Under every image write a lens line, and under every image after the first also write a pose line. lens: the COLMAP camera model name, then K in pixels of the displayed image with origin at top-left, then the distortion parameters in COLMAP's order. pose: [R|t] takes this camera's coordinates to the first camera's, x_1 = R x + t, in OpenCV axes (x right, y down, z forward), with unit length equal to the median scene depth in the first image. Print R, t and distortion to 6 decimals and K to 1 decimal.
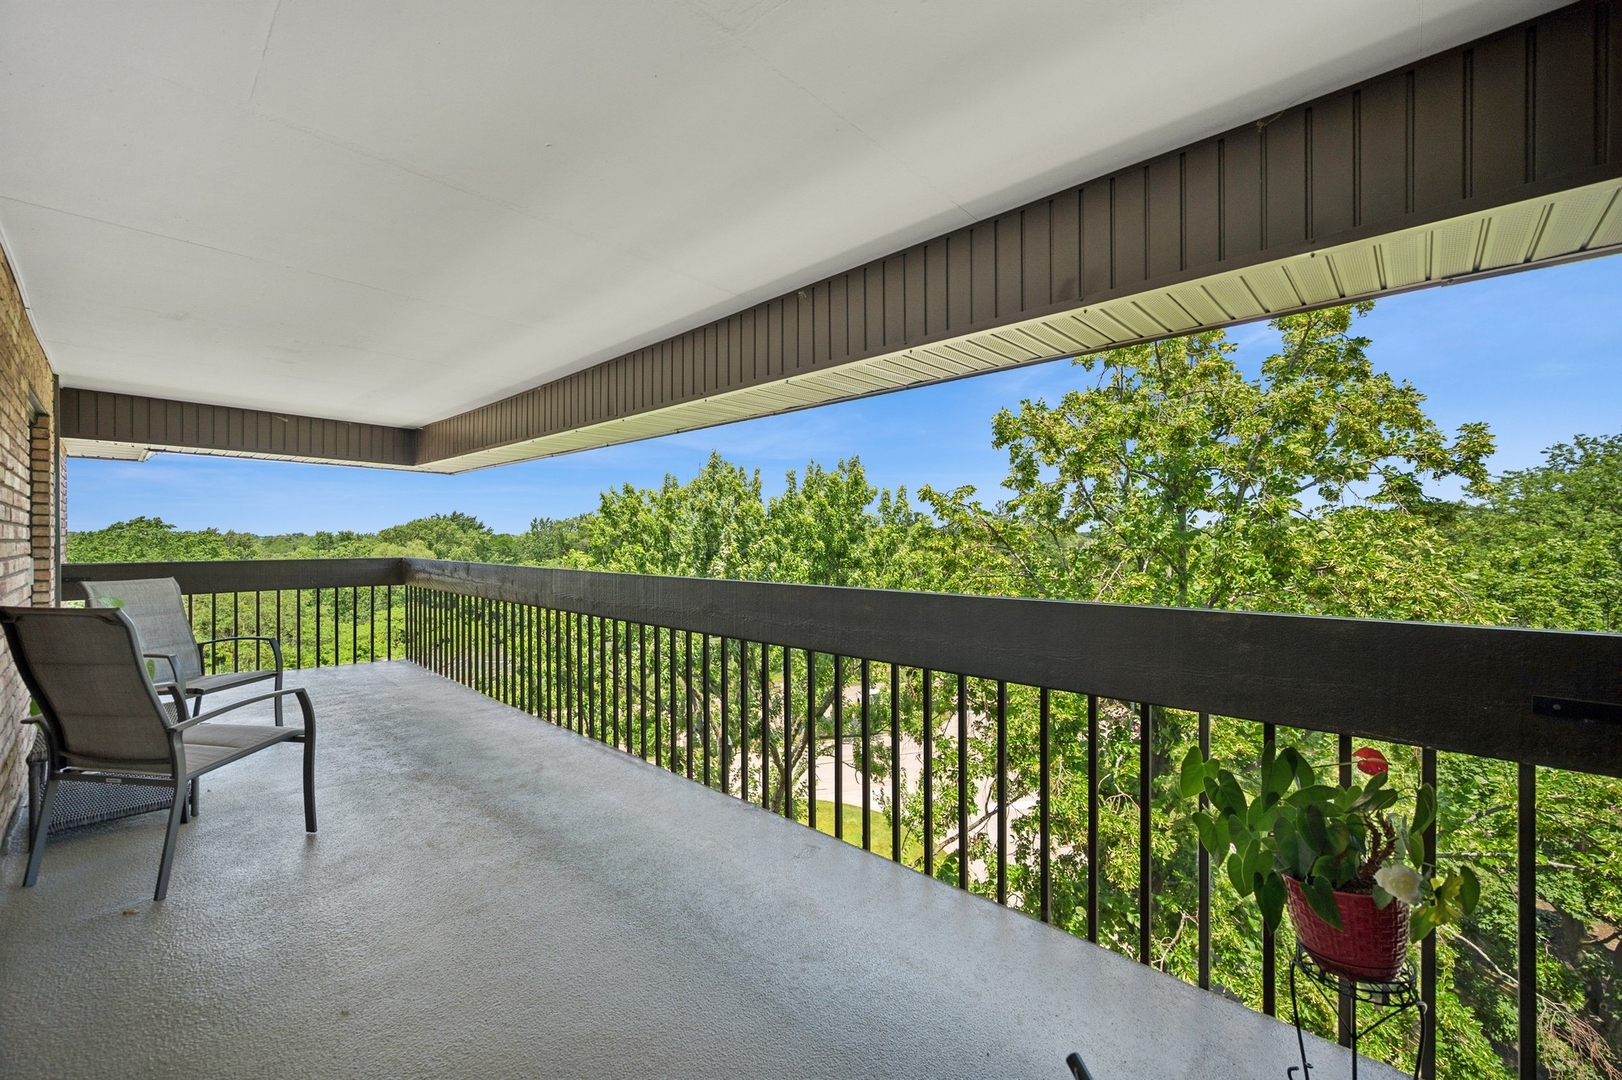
lens RADIAL K [[648.7, 0, 813.1], [0, 648.7, 539.6], [0, 0, 1]] dist [-0.001021, -0.000244]
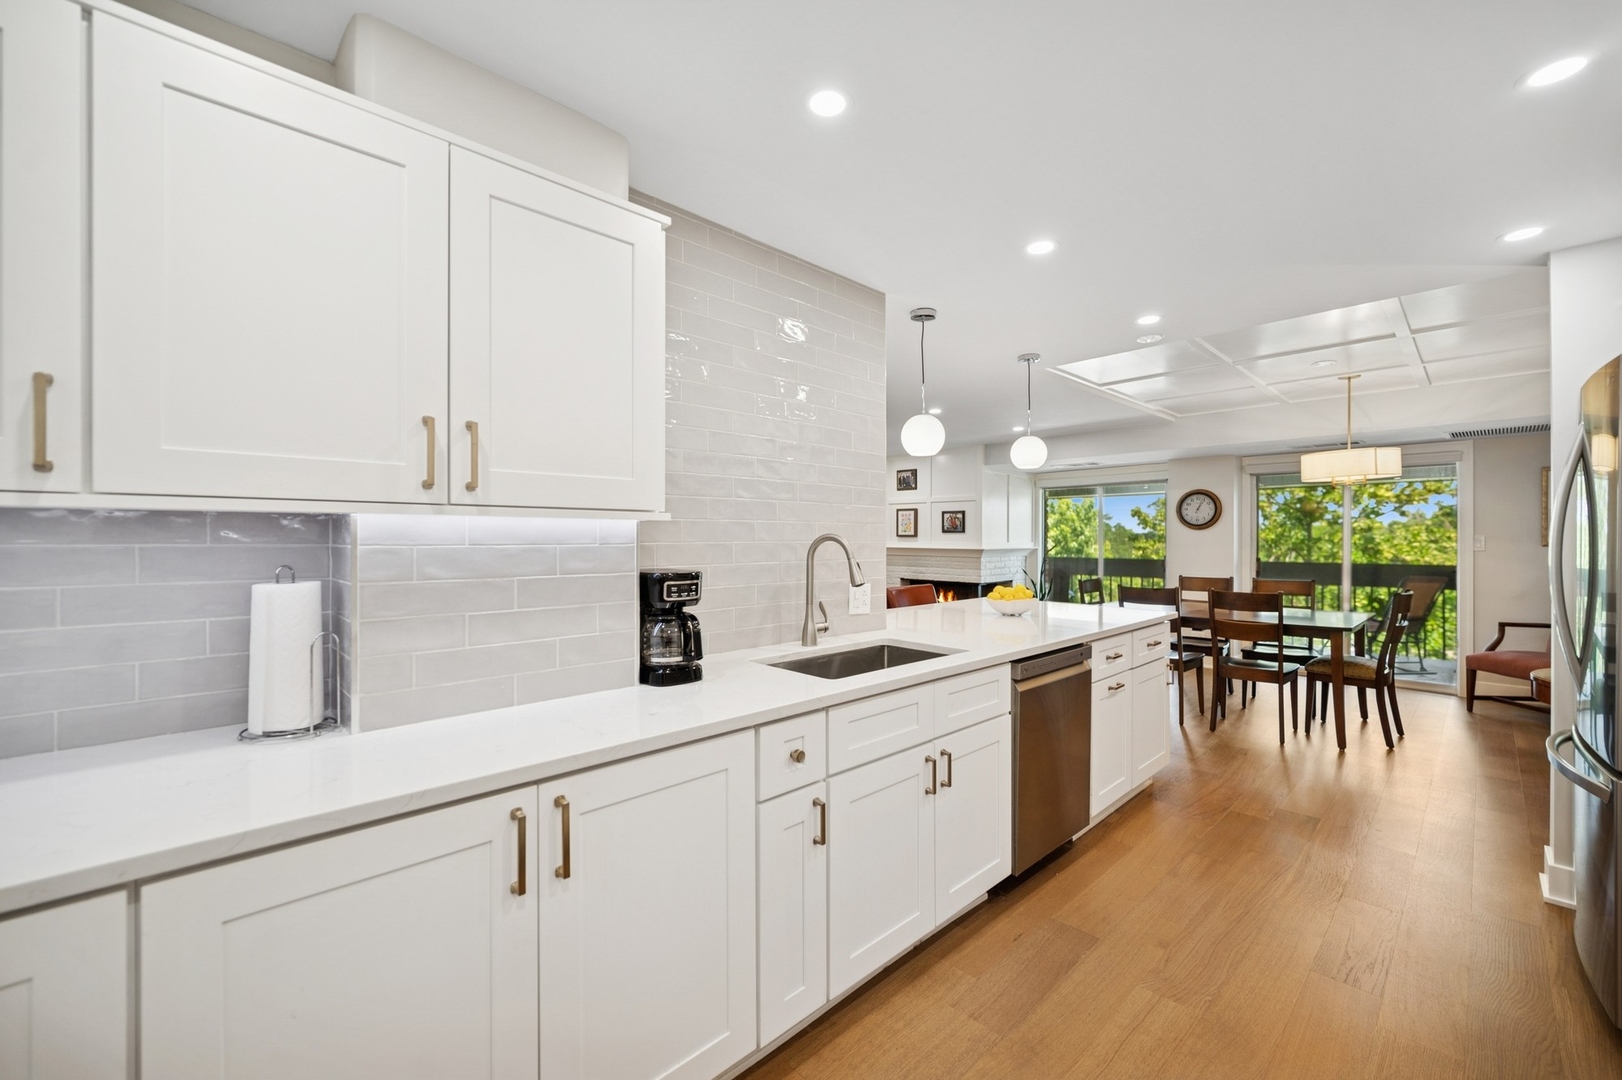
lens RADIAL K [[648.7, 0, 809.2], [0, 648.7, 537.4], [0, 0, 1]] dist [-0.001021, -0.000244]
pose [[0.997842, 0.009397, -0.064990, -0.529082], [-0.009048, 0.999943, 0.005655, -0.011070], [0.065039, -0.005055, 0.997870, -0.655323]]
